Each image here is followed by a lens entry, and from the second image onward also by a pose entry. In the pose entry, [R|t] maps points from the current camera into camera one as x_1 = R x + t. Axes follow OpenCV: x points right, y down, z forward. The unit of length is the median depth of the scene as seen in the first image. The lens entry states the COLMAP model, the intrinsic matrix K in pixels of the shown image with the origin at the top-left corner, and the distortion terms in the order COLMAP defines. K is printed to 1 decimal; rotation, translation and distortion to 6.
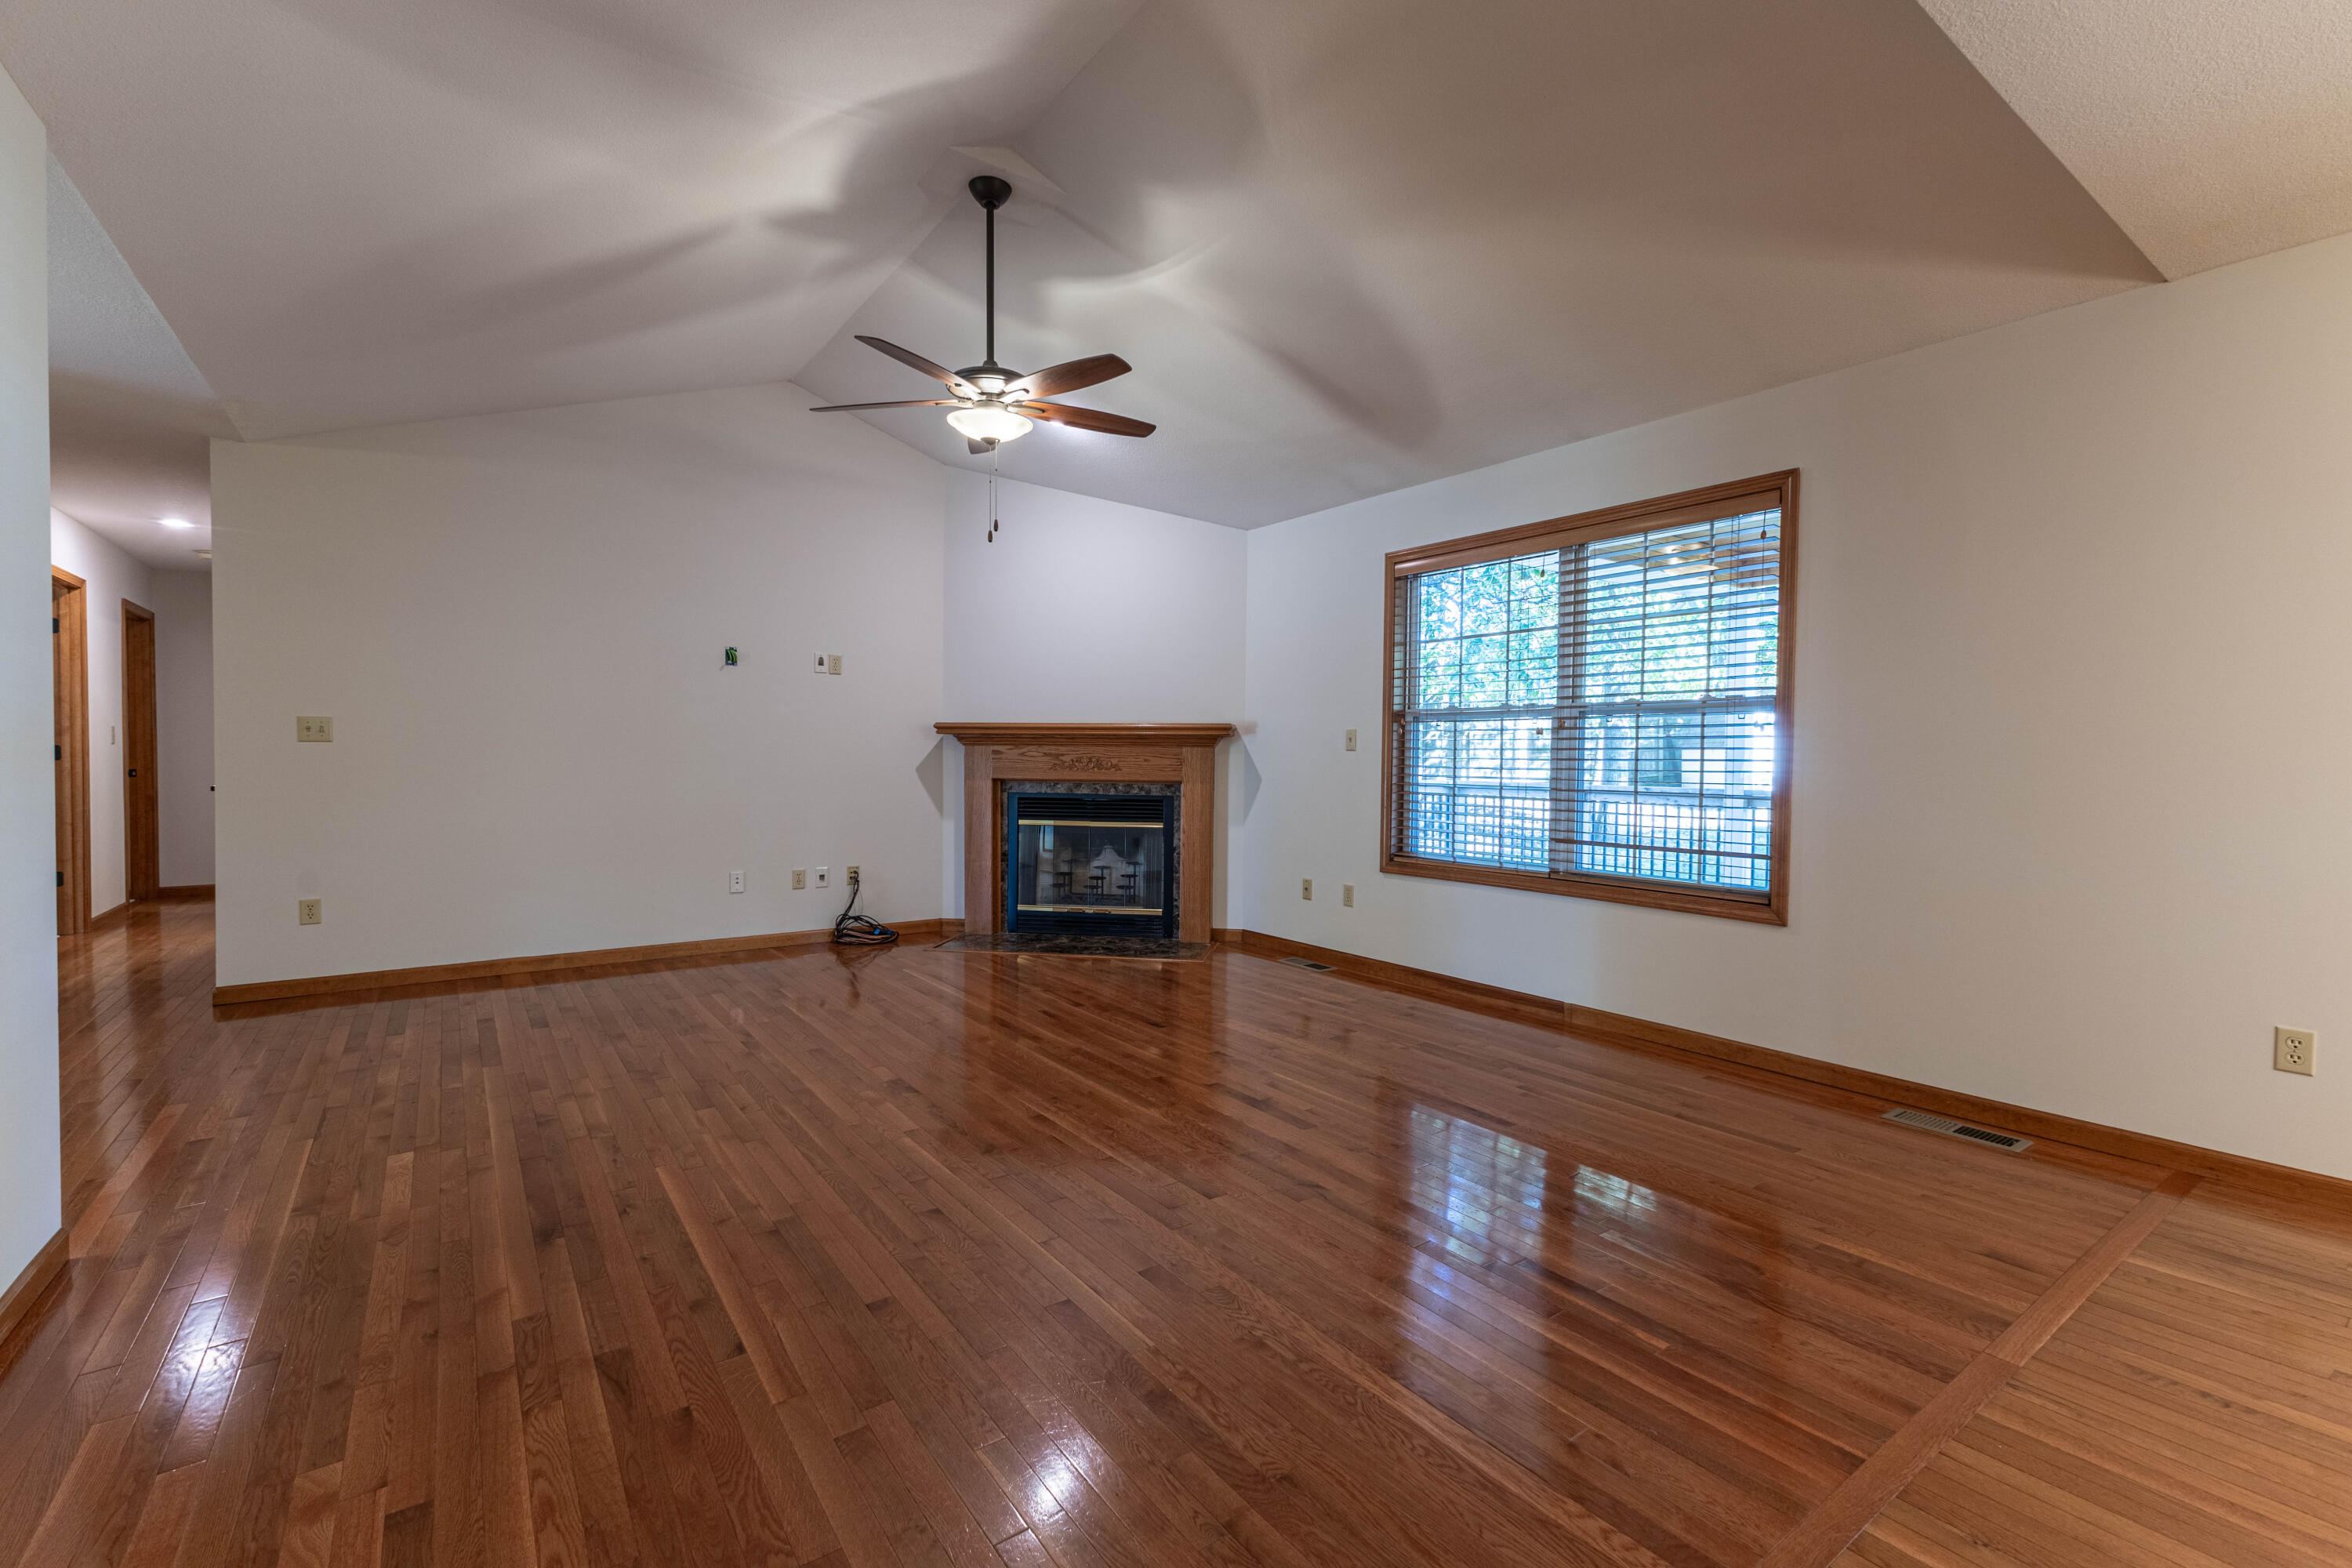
lens RADIAL K [[1008.7, 0, 1179.1], [0, 1008.7, 777.5], [0, 0, 1]] dist [0.014067, -0.004541]
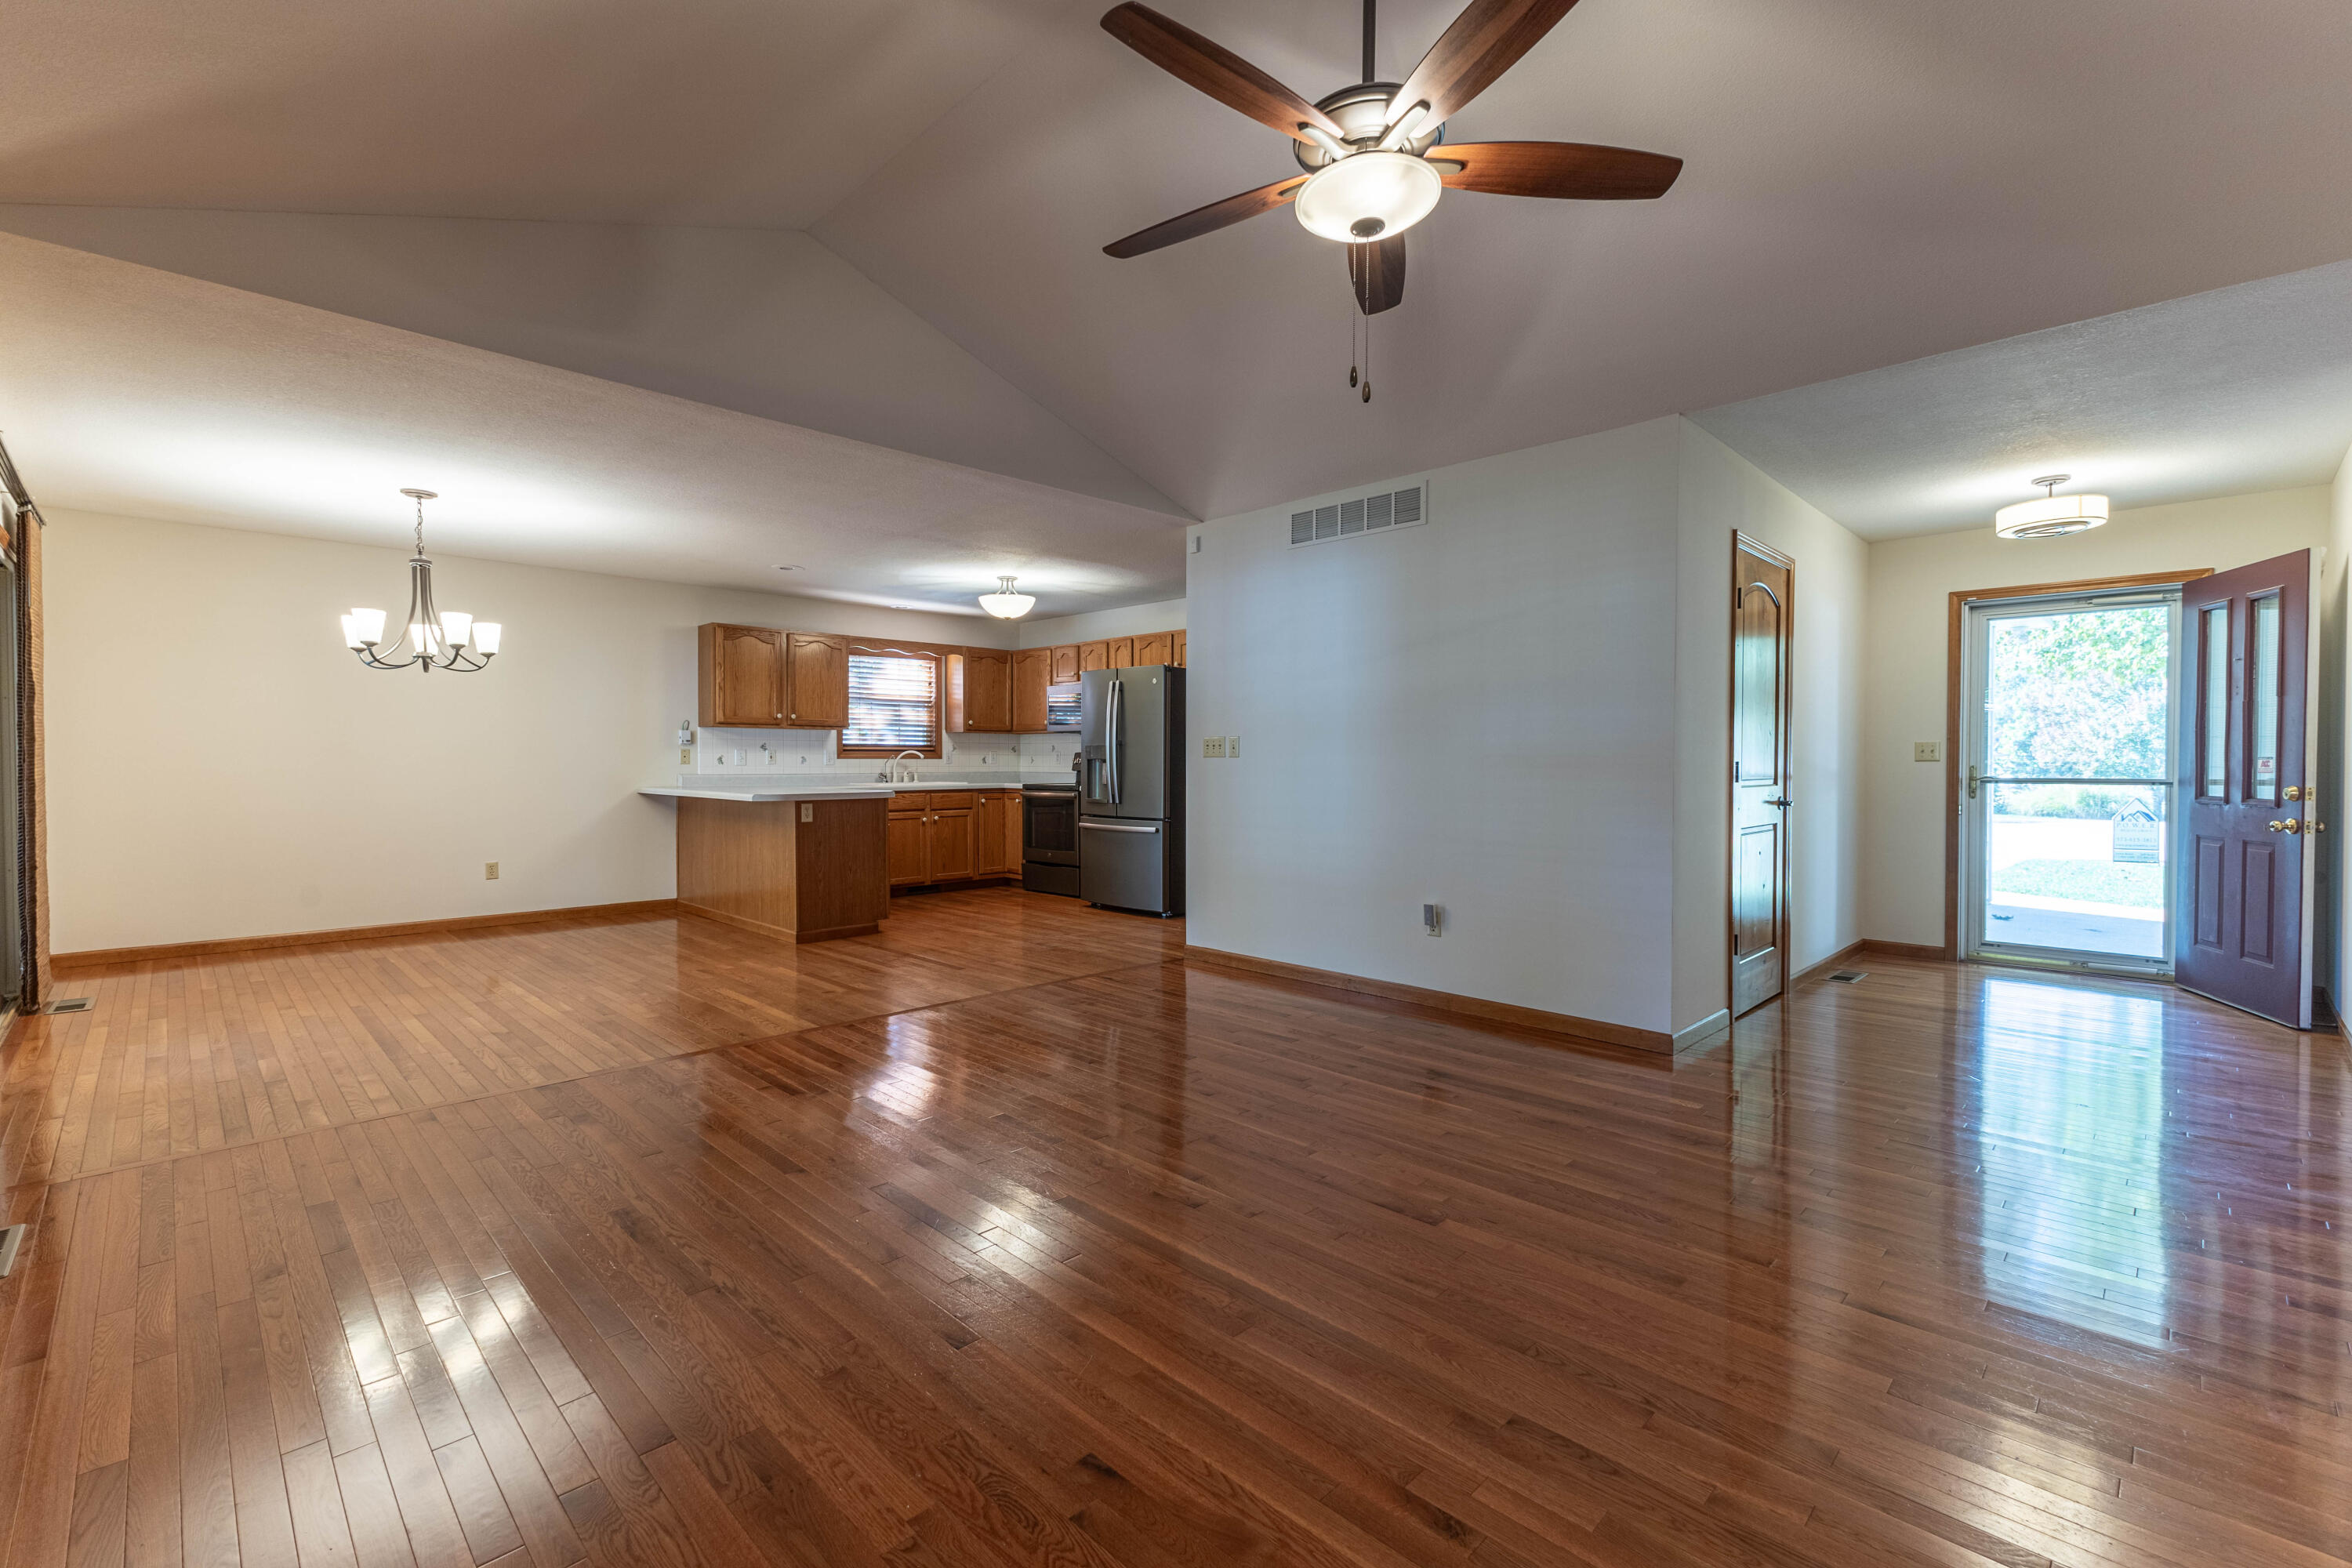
lens RADIAL K [[1013.1, 0, 1178.6], [0, 1013.1, 777.7], [0, 0, 1]] dist [0.009238, 0.000491]
pose [[-0.987605, -0.005799, -0.156852, 0.007585], [-0.012416, 0.999072, 0.041238, -0.023622], [0.156468, 0.042674, -0.986761, 0.961800]]
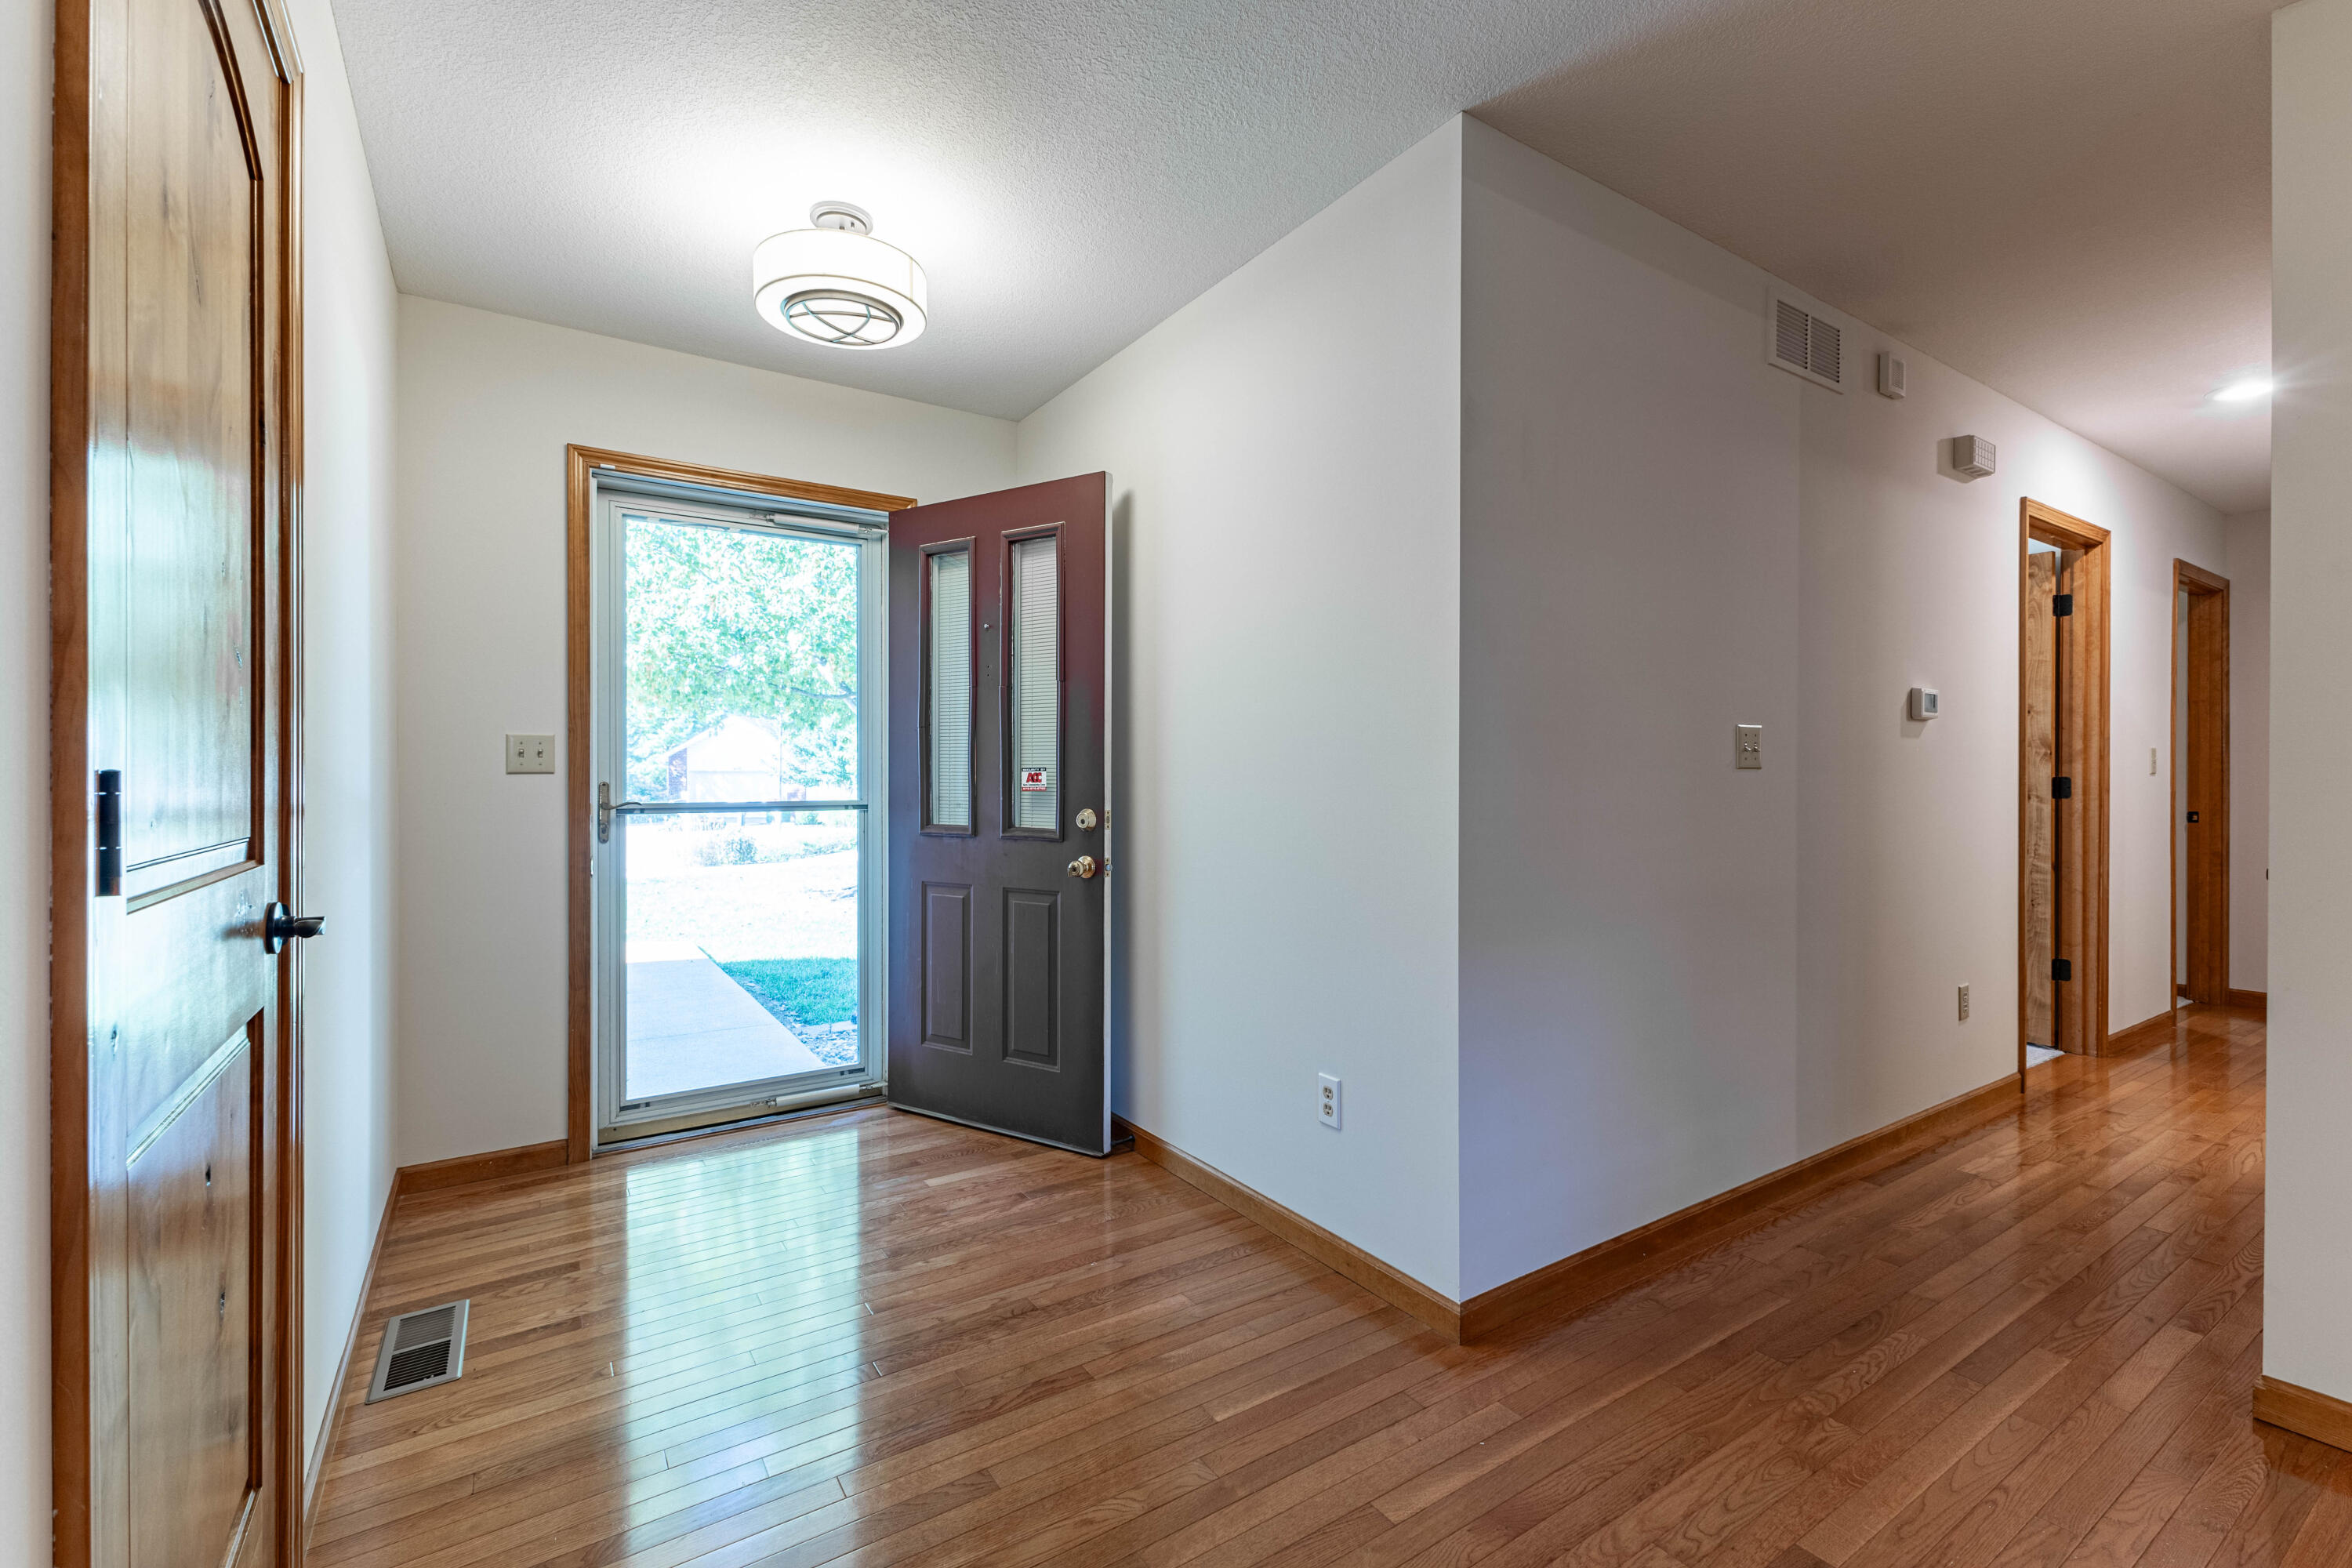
lens RADIAL K [[1014.4, 0, 1190.9], [0, 1014.4, 776.8], [0, 0, 1]] dist [0.007785, 0.000005]
pose [[-0.036106, -0.005436, -0.999333, -0.387707], [-0.026868, 0.999629, -0.004467, -0.012806], [0.998987, 0.026689, -0.036238, 0.432582]]
